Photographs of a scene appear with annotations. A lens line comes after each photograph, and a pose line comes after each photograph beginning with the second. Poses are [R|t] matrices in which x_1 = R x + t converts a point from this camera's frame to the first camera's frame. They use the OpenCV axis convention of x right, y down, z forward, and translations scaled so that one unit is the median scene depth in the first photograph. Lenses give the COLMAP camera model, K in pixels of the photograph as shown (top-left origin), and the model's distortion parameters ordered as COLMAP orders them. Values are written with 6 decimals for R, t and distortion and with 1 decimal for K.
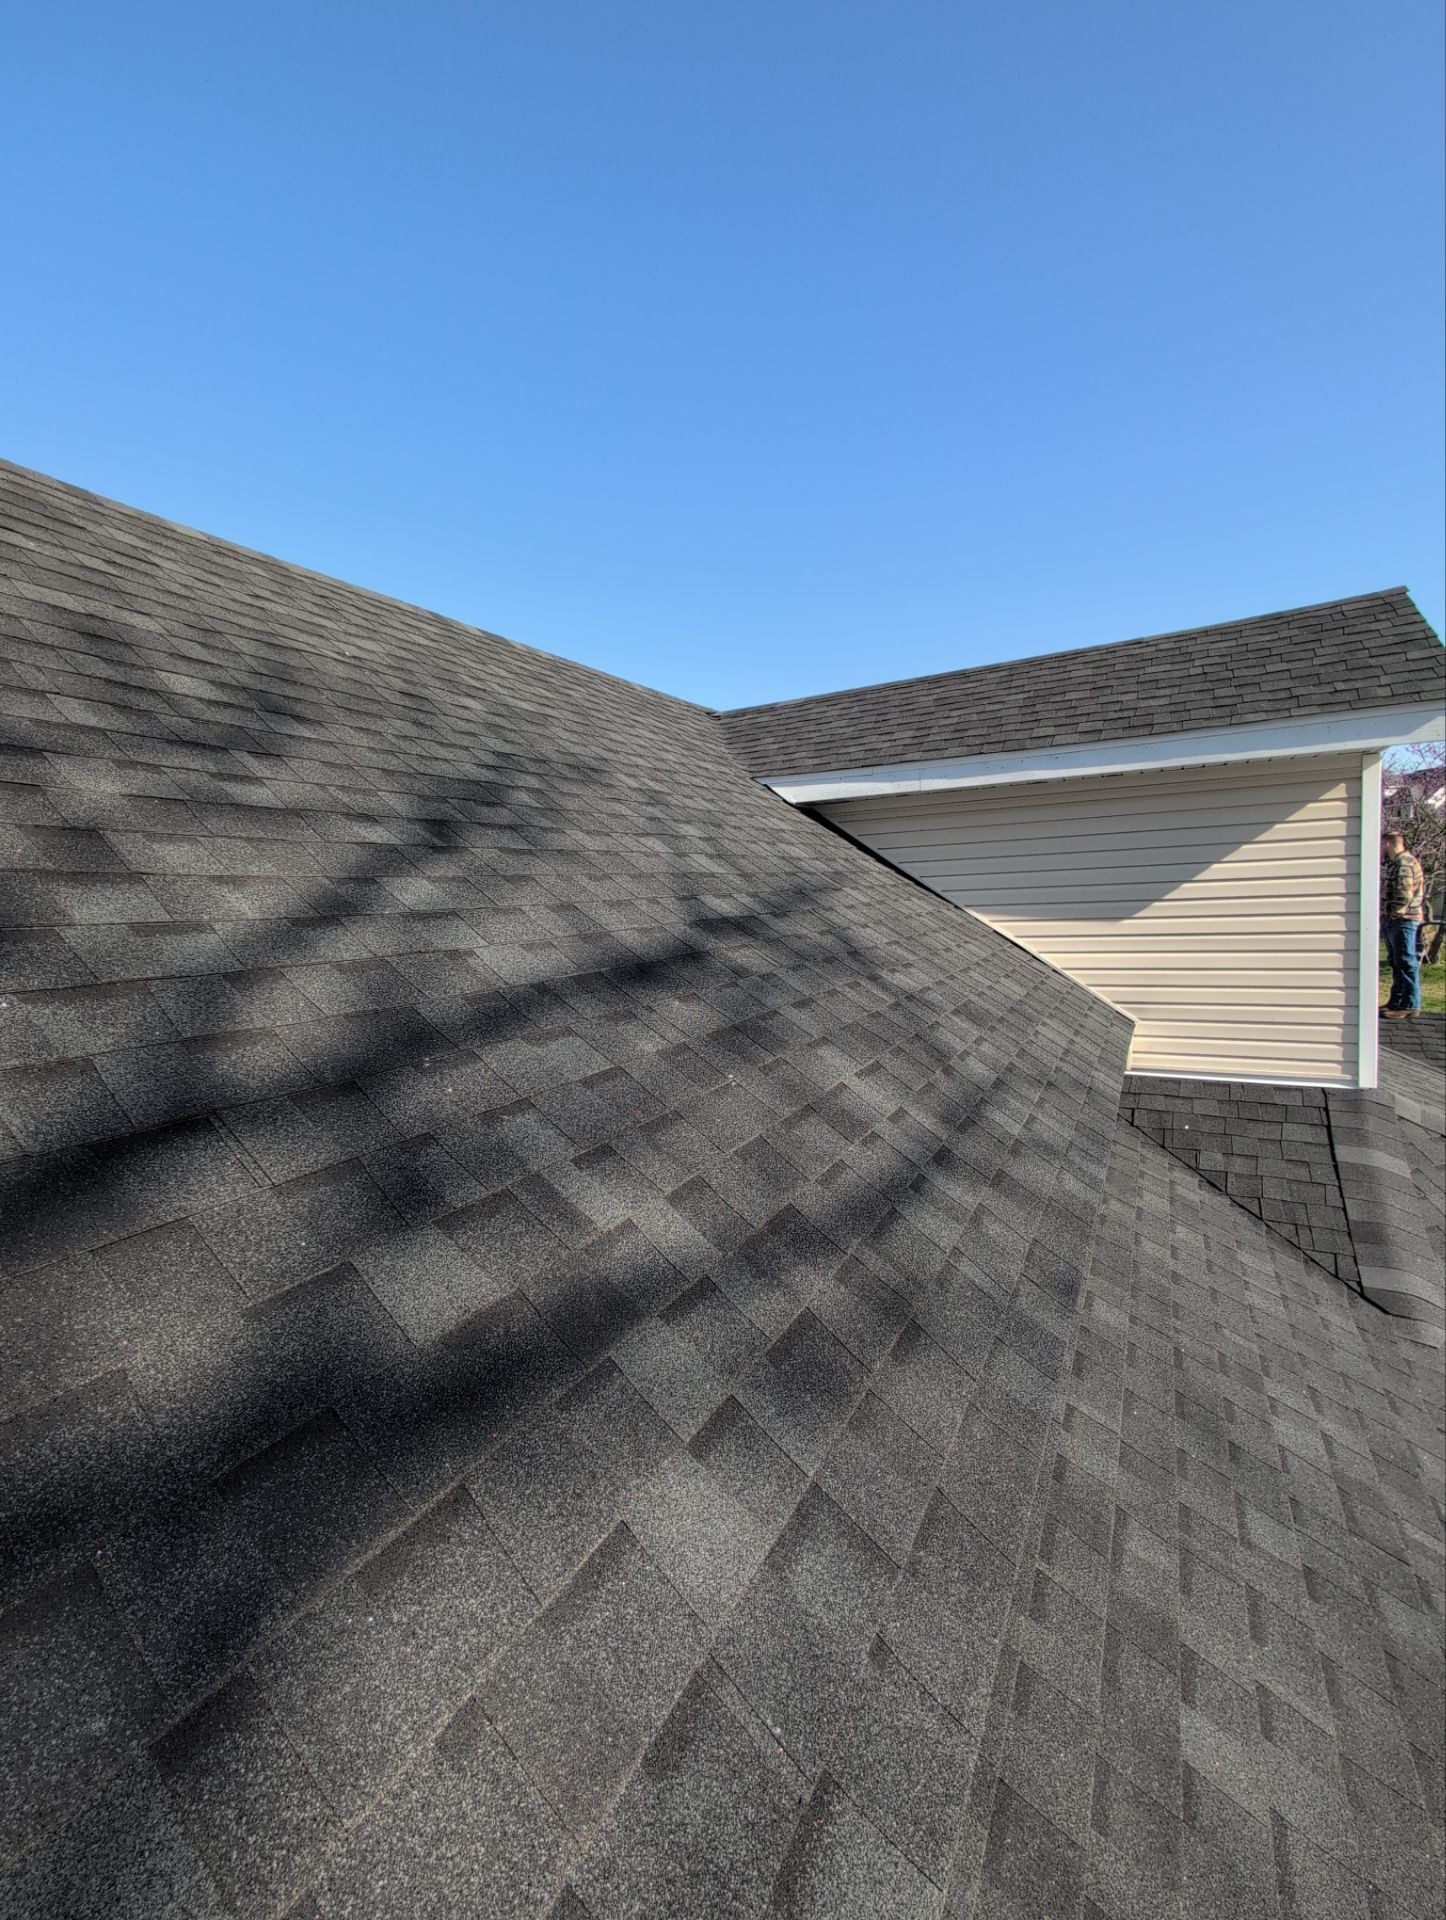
lens RADIAL K [[813.8, 0, 725.0], [0, 813.8, 960.1], [0, 0, 1]] dist [-0.000932, 0.000159]
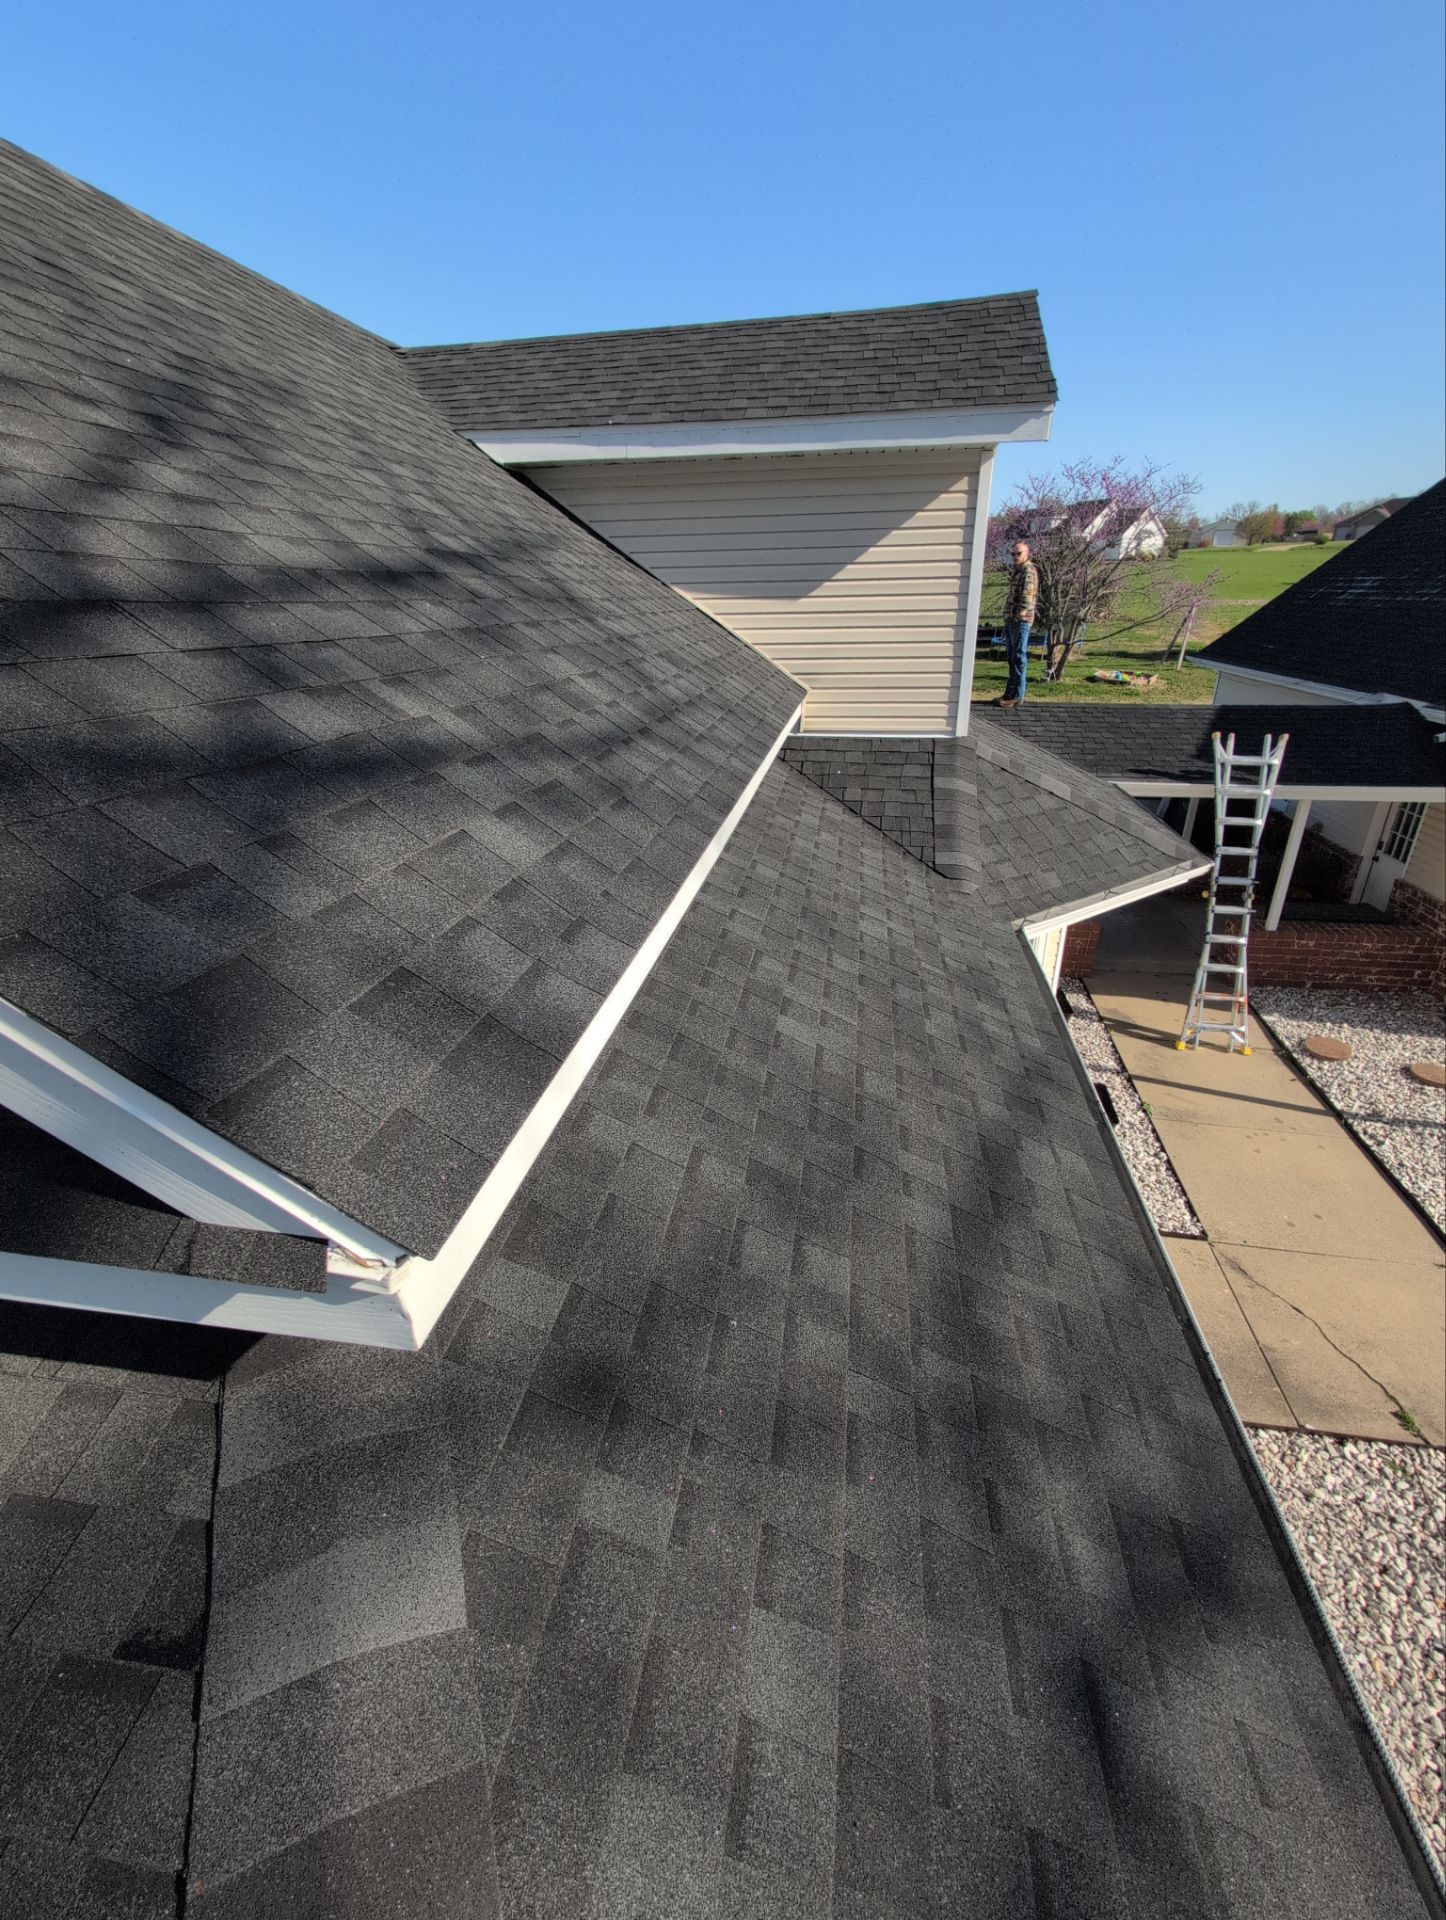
lens RADIAL K [[813.8, 0, 721.3], [0, 813.8, 960.2], [0, 0, 1]] dist [-0.000932, 0.000159]
pose [[0.946078, -0.101911, 0.307491, -0.039515], [-0.000667, 0.948610, 0.316447, 0.093336], [-0.323938, -0.299588, 0.897391, -0.211948]]
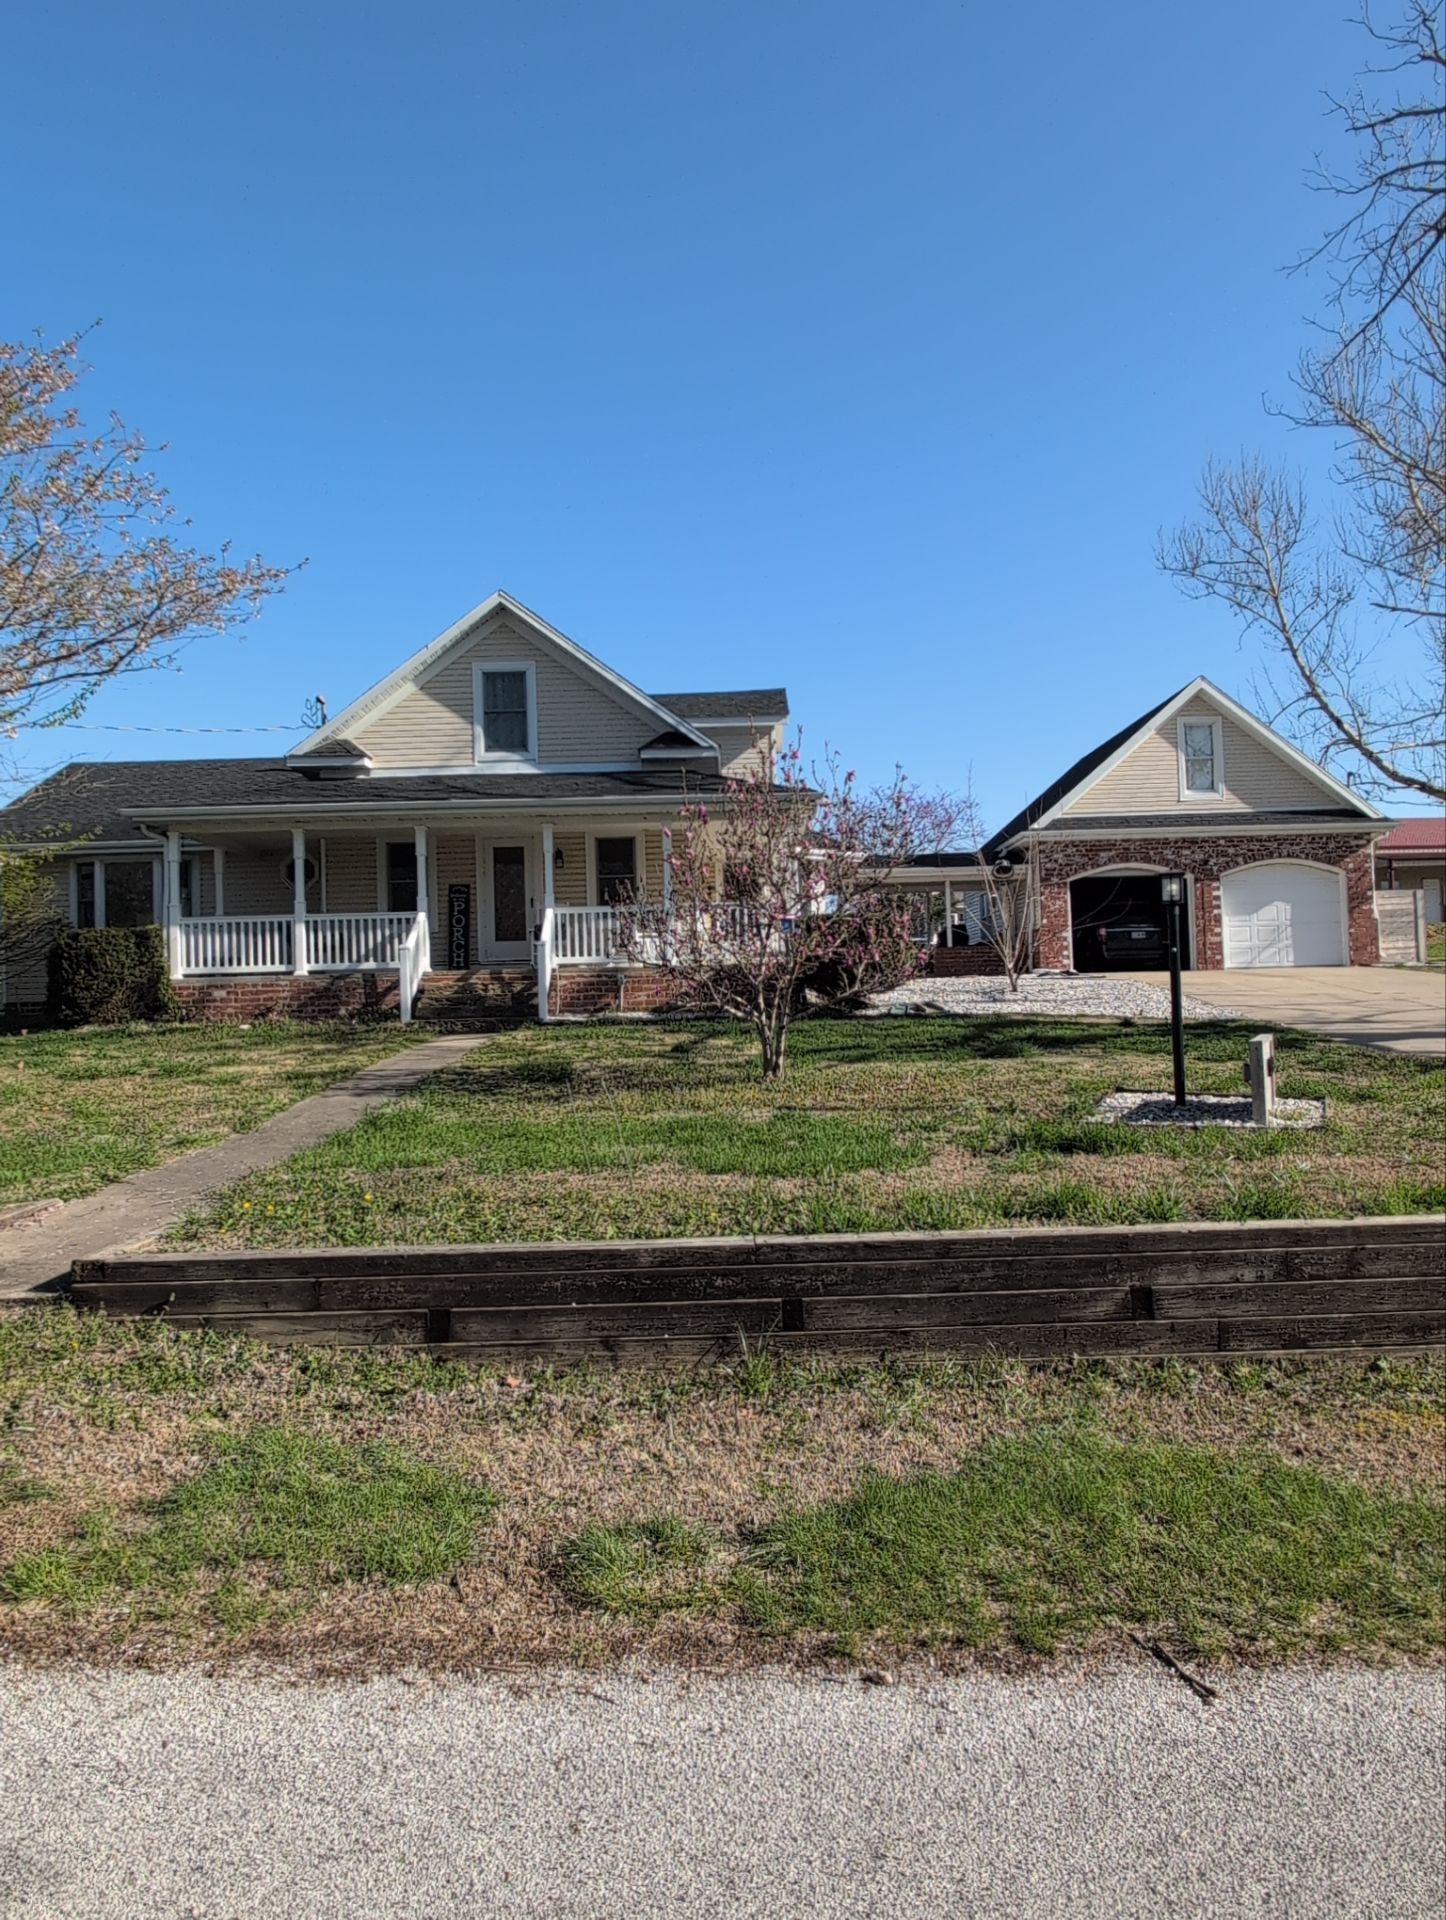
lens RADIAL K [[813.8, 0, 725.5], [0, 813.8, 960.3], [0, 0, 1]] dist [-0.000932, 0.000159]
pose [[0.889784, -0.014264, 0.456159, -1.435740], [0.027816, 0.999348, -0.023010, 1.108509], [-0.455533, 0.033163, 0.889601, -2.754352]]
